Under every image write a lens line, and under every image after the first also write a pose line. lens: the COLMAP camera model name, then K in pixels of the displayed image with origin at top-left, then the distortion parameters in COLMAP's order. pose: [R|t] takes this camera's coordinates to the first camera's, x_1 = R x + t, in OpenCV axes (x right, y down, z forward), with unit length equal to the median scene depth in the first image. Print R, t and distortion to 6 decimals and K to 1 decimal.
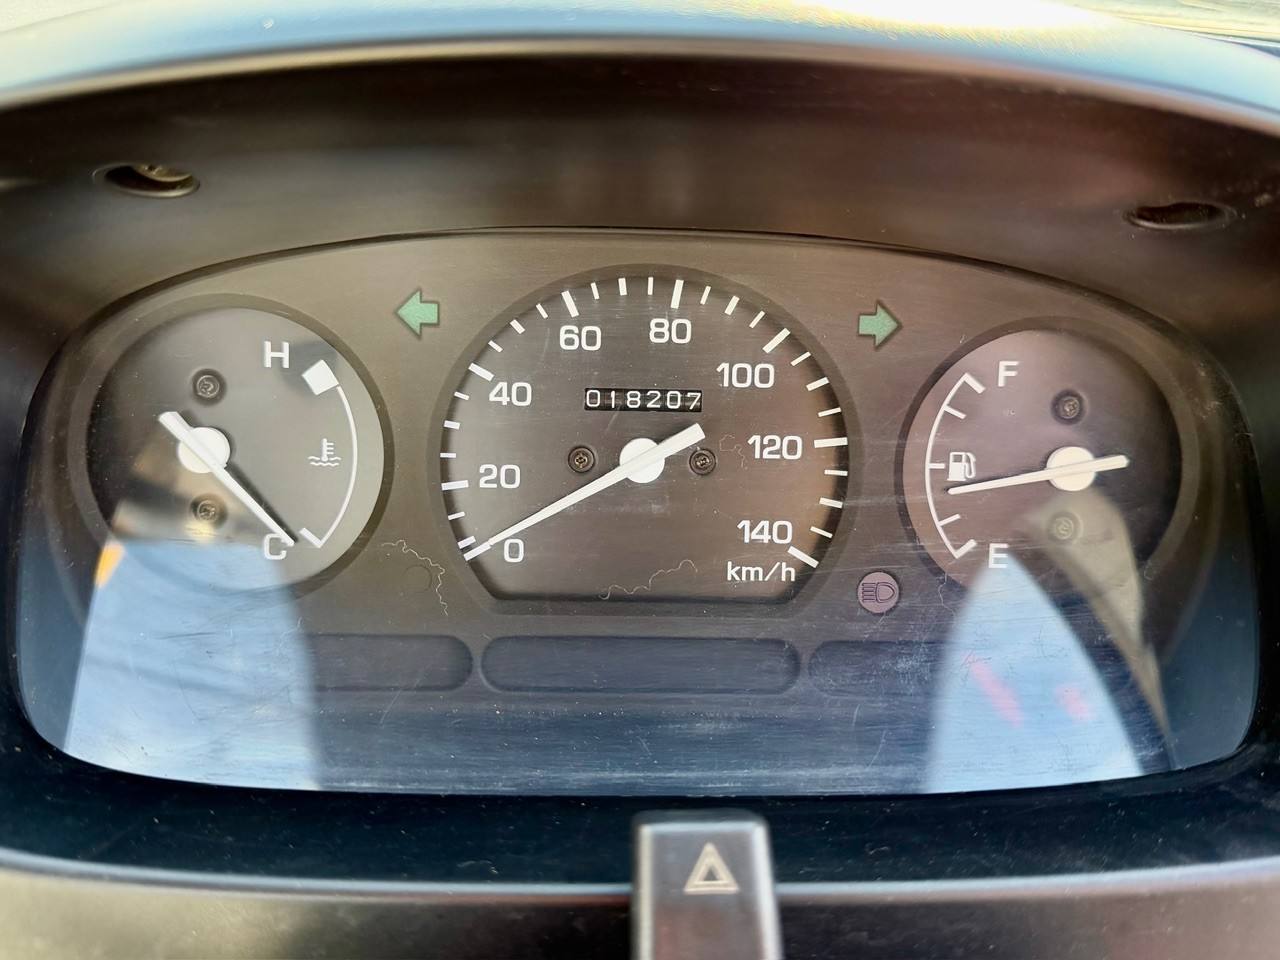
lens RADIAL K [[883.7, 0, 630.5], [0, 883.7, 467.9], [0, 0, 1]] dist [0.033631, -0.043666]
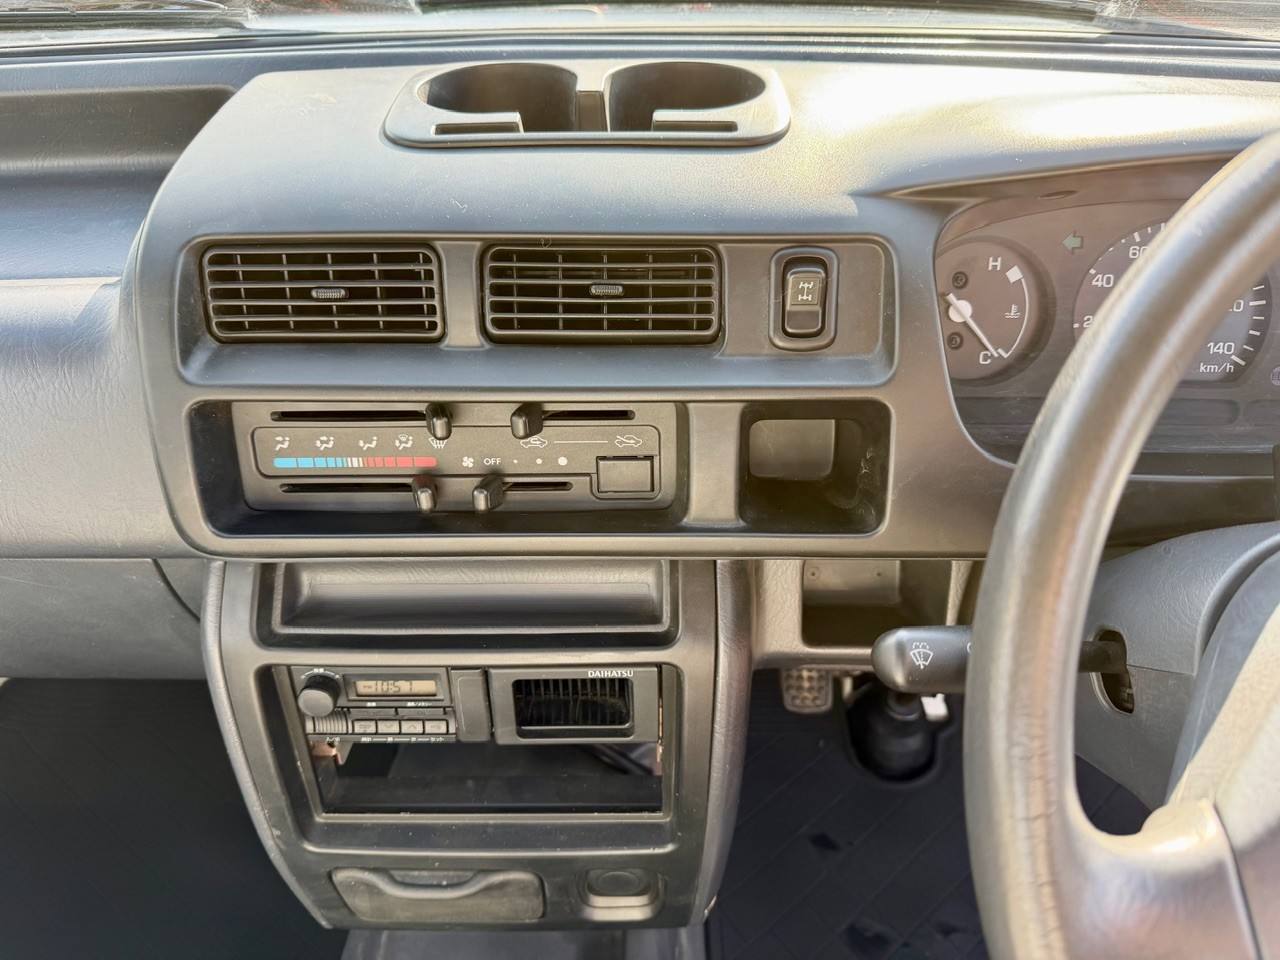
lens RADIAL K [[883.7, 0, 669.5], [0, 883.7, 507.1], [0, 0, 1]] dist [0.033631, -0.043666]
pose [[0.999235, -0.010160, -0.037774, -1.054692], [0.016645, 0.984327, 0.175566, 0.053112], [0.035398, -0.176060, 0.983743, -1.136288]]
